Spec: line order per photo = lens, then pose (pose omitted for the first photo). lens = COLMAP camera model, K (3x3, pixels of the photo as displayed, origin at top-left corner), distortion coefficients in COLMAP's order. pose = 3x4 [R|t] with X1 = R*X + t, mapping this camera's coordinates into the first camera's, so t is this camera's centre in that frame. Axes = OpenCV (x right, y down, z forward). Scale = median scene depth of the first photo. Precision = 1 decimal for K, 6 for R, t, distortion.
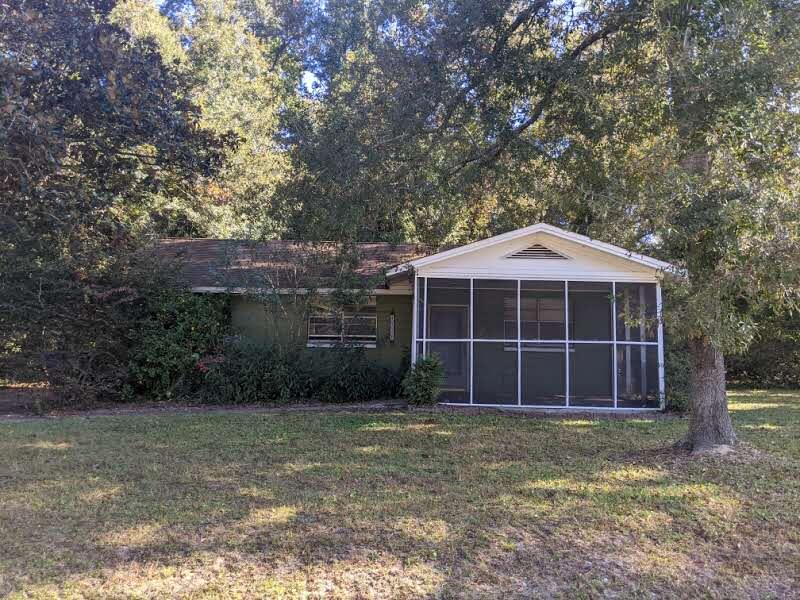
lens RADIAL K [[632.9, 0, 400.0], [0, 632.9, 300.0], [0, 0, 1]] dist [-0.002949, -0.006883]
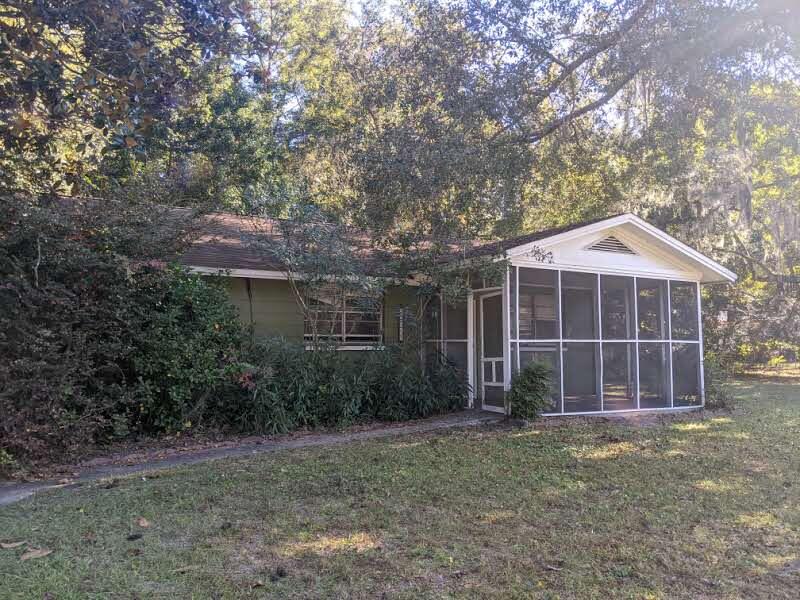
lens RADIAL K [[633.5, 0, 399.4], [0, 633.5, 310.2], [0, 0, 1]] dist [-0.001914, -0.004715]
pose [[0.890154, 0.014345, 0.455433, -0.480162], [-0.024660, 0.999556, 0.016715, 0.012053], [-0.454991, -0.026110, 0.890113, 0.318462]]
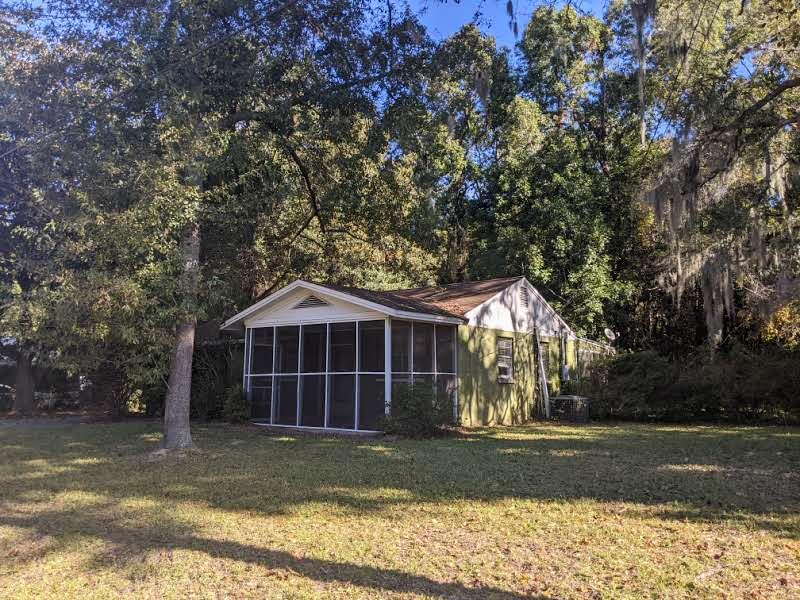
lens RADIAL K [[632.9, 0, 400.0], [0, 632.9, 300.0], [0, 0, 1]] dist [-0.002949, -0.006883]
pose [[0.786958, -0.095698, -0.609540, 1.115659], [0.070109, 0.995370, -0.065757, 0.014746], [0.613010, 0.009014, 0.790024, 0.128871]]
